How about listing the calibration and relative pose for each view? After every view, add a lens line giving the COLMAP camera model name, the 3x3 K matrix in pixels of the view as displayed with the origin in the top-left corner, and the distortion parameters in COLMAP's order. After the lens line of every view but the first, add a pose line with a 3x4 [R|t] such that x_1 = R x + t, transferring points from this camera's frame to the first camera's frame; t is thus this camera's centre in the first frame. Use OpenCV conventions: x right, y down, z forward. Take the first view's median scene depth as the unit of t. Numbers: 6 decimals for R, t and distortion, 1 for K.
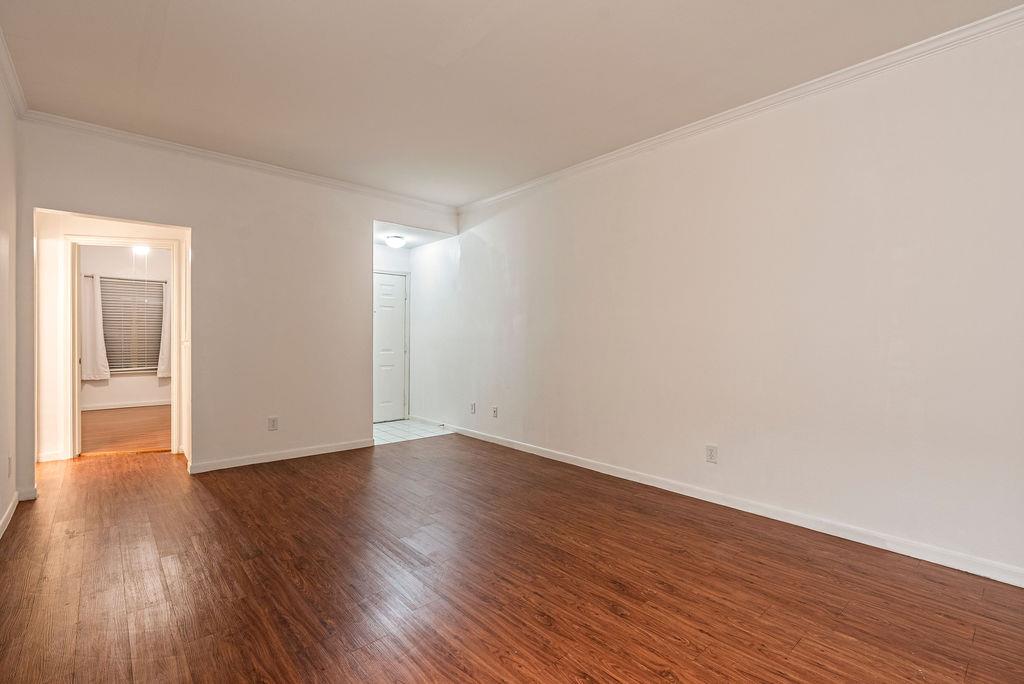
lens RADIAL K [[472.8, 0, 512.0], [0, 472.8, 342.0], [0, 0, 1]] dist [0.000595, 0.000112]
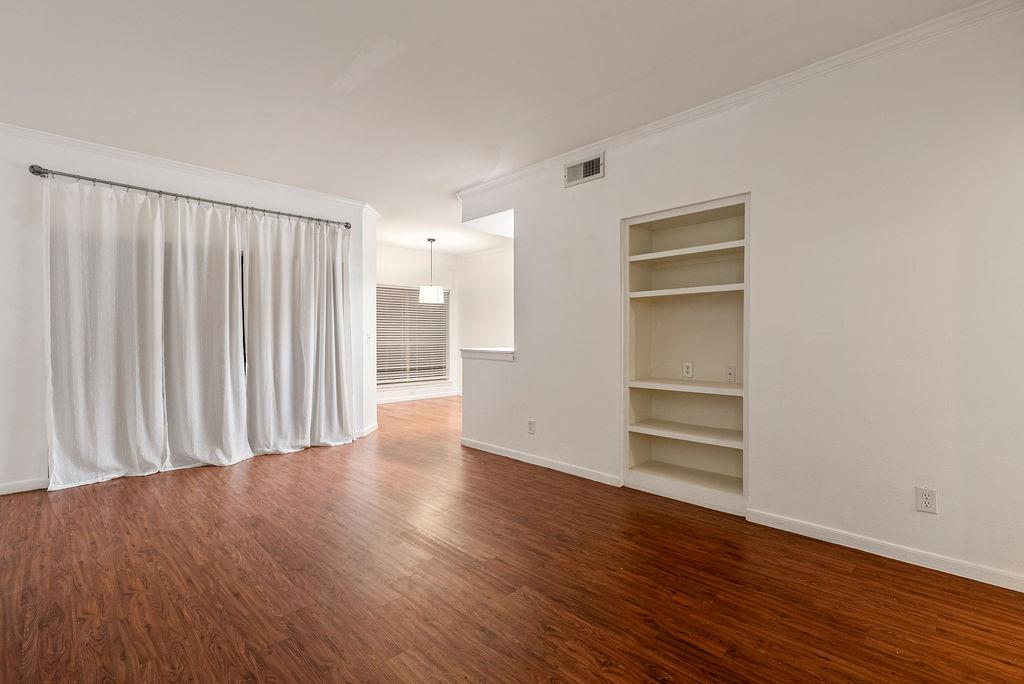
lens RADIAL K [[472.8, 0, 512.0], [0, 472.8, 342.0], [0, 0, 1]] dist [0.000595, 0.000112]
pose [[-0.998742, -0.004716, -0.049930, -0.350594], [-0.005694, 0.999794, 0.019463, -0.020072], [0.049828, 0.019723, -0.998563, 1.960887]]
